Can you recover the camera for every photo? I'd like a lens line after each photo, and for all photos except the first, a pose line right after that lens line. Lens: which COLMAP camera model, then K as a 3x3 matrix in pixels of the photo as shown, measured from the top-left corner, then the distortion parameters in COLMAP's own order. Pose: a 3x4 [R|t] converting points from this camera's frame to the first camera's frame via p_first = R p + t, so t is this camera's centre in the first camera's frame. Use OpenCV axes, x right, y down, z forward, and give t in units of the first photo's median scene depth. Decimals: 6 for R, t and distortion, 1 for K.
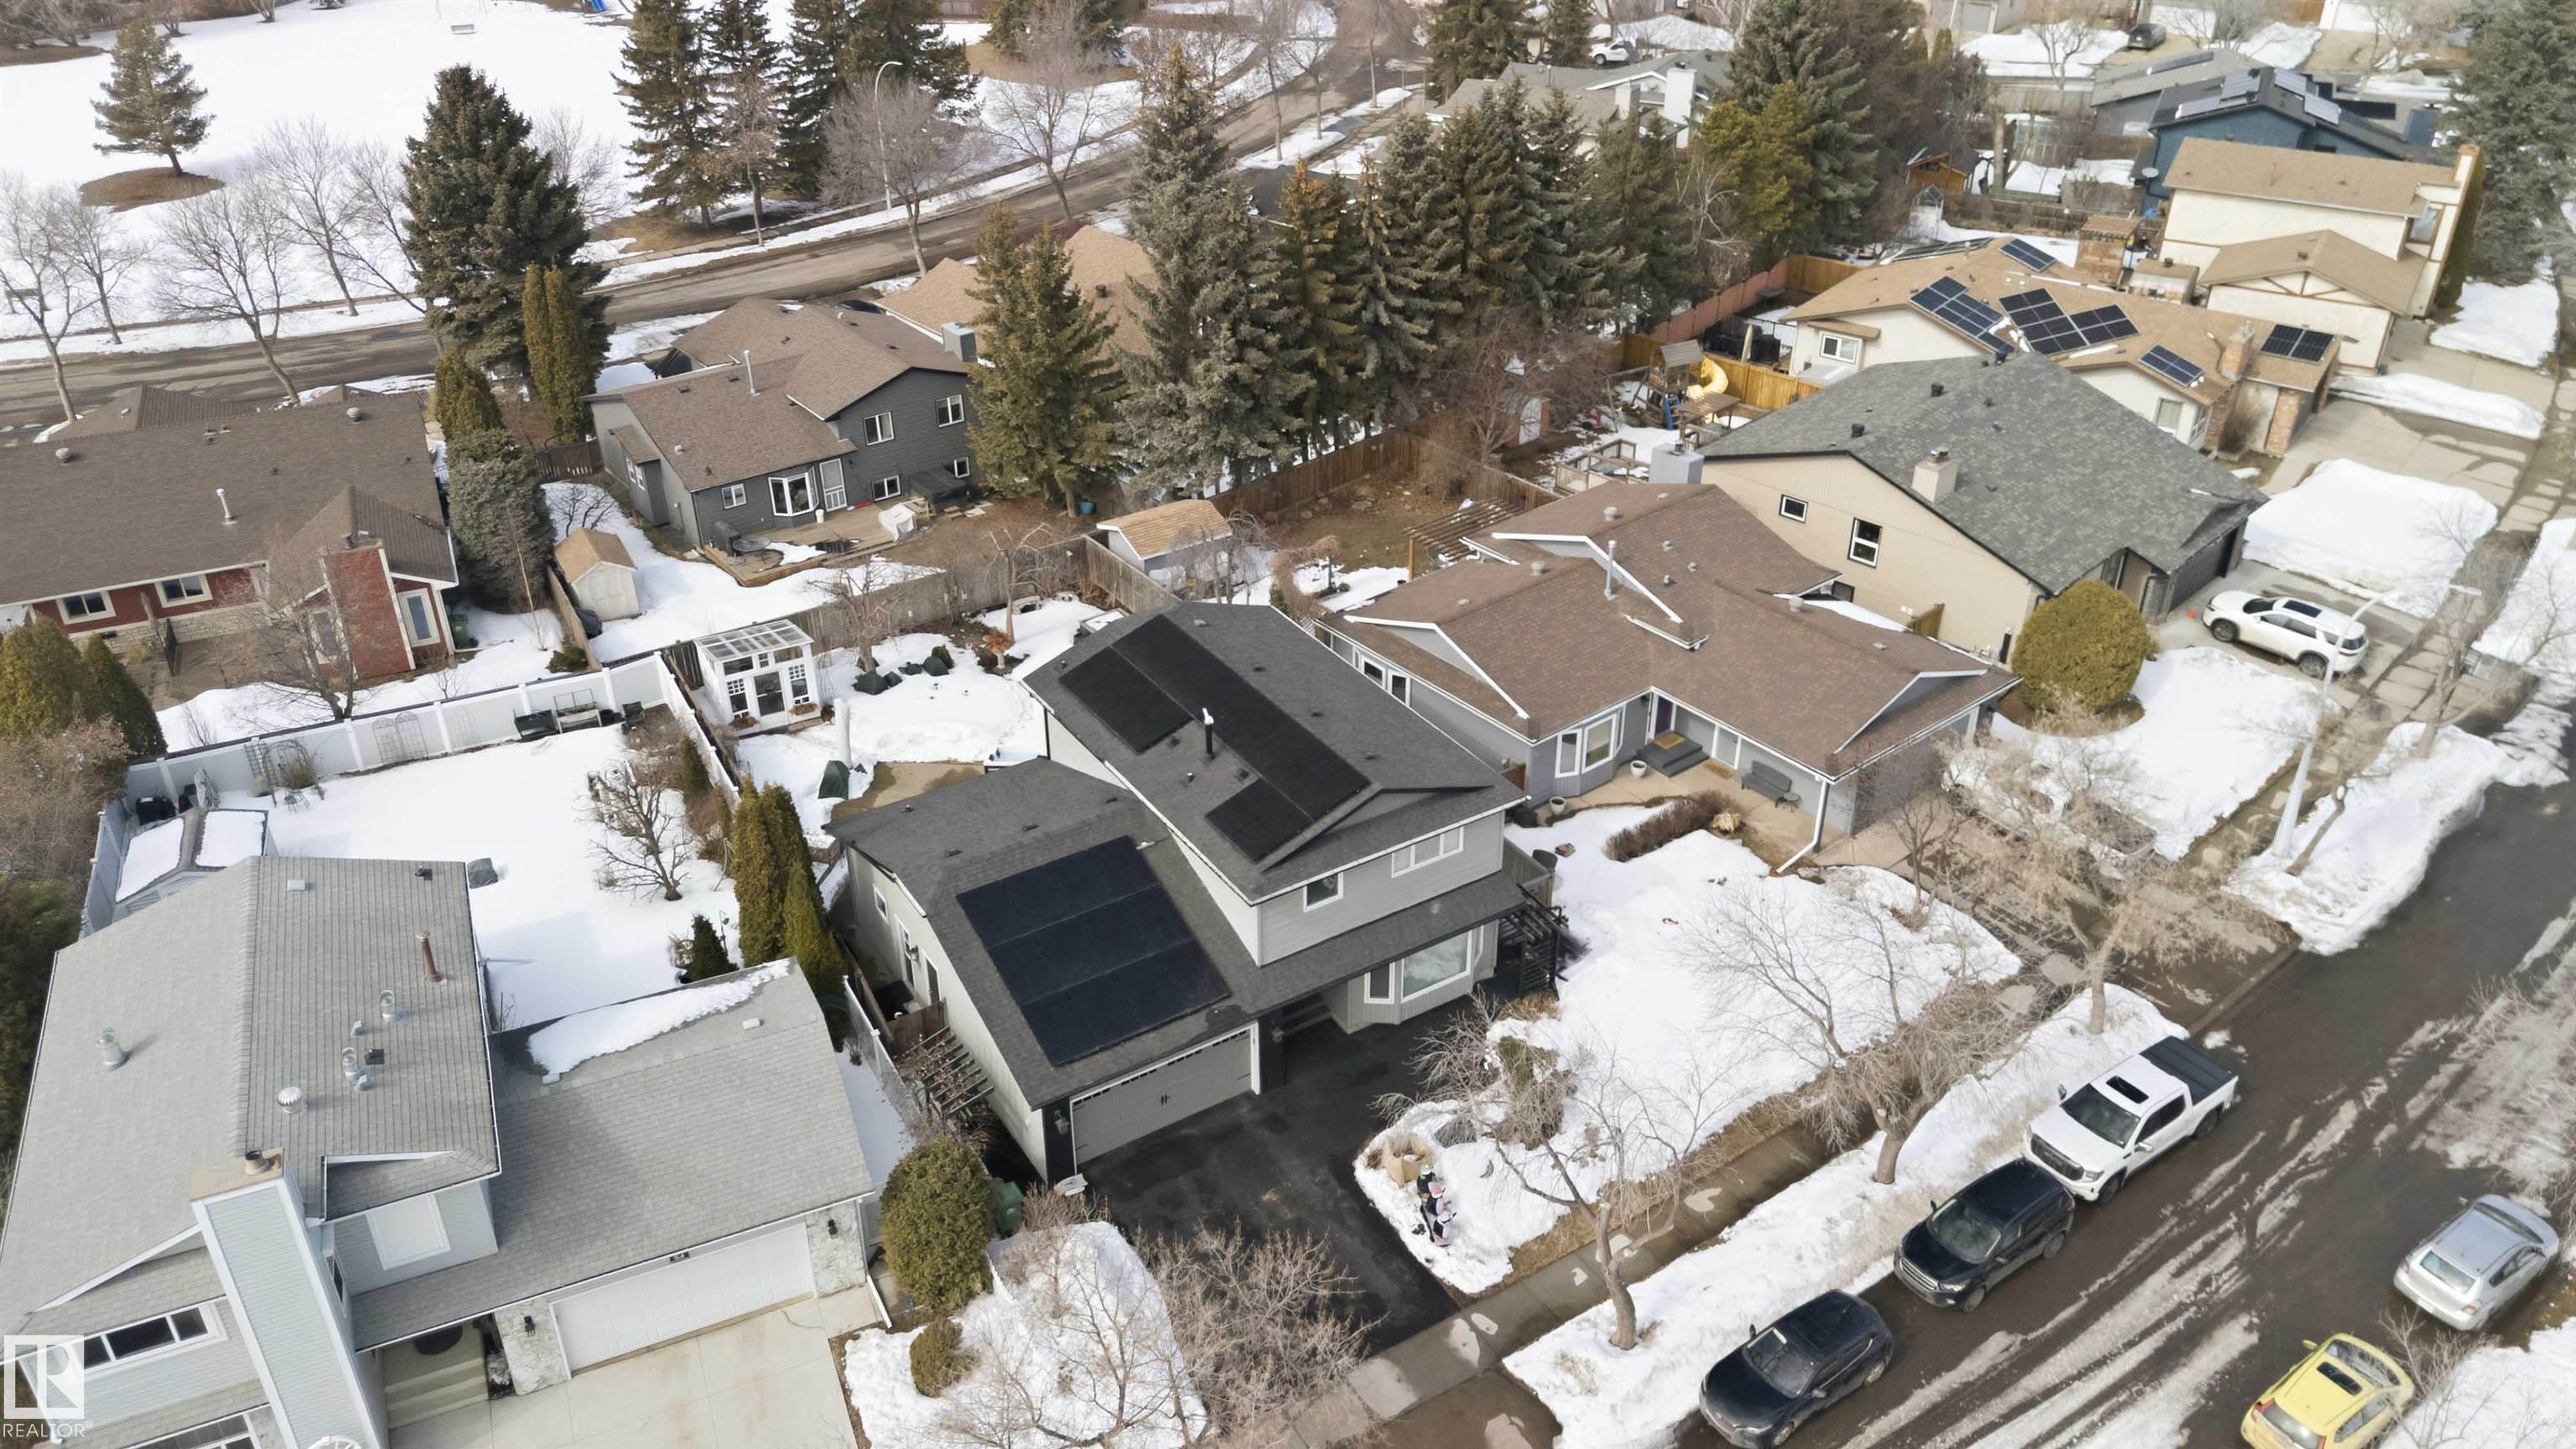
lens RADIAL K [[1883.7, 0, 1306.3], [0, 1883.7, 665.3], [0, 0, 1]] dist [0.118638, -0.134367]
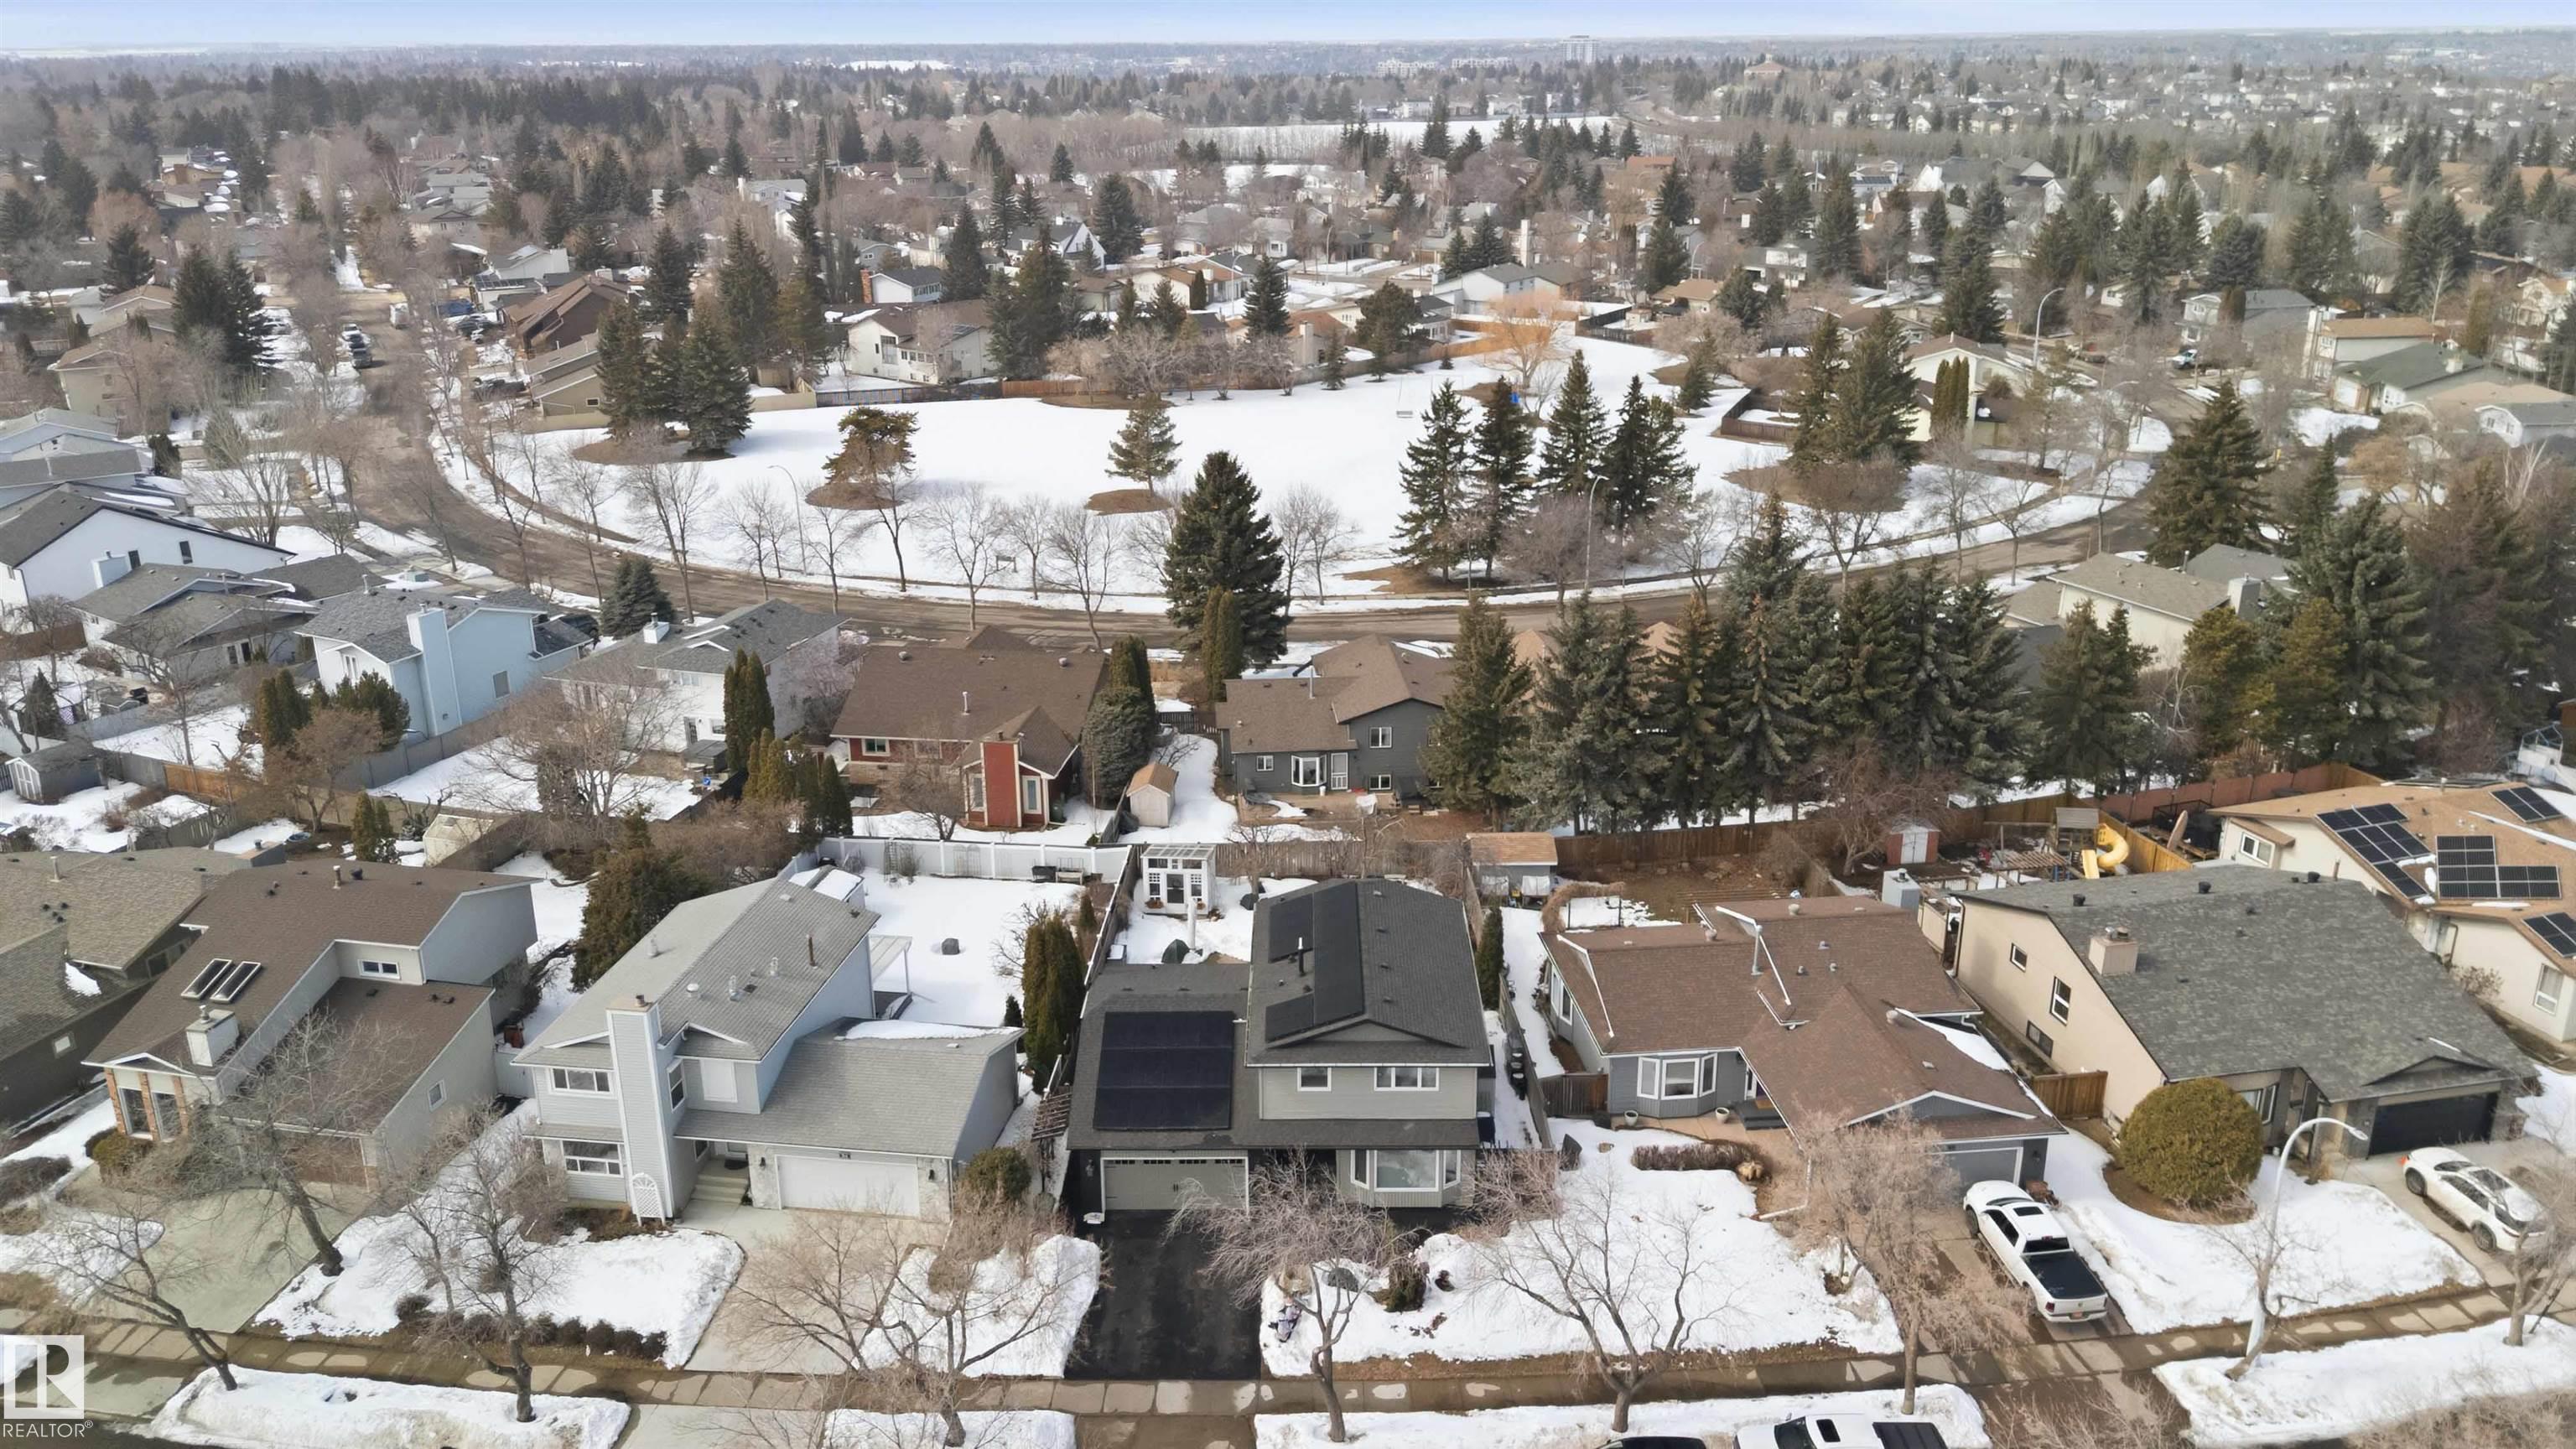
lens RADIAL K [[1883.7, 0, 1306.3], [0, 1883.7, 665.3], [0, 0, 1]] dist [0.118638, -0.134367]
pose [[0.841479, 0.170048, -0.512832, 0.459954], [-0.263868, 0.957627, -0.115433, -0.007450], [0.471472, 0.232454, 0.850693, -0.187306]]
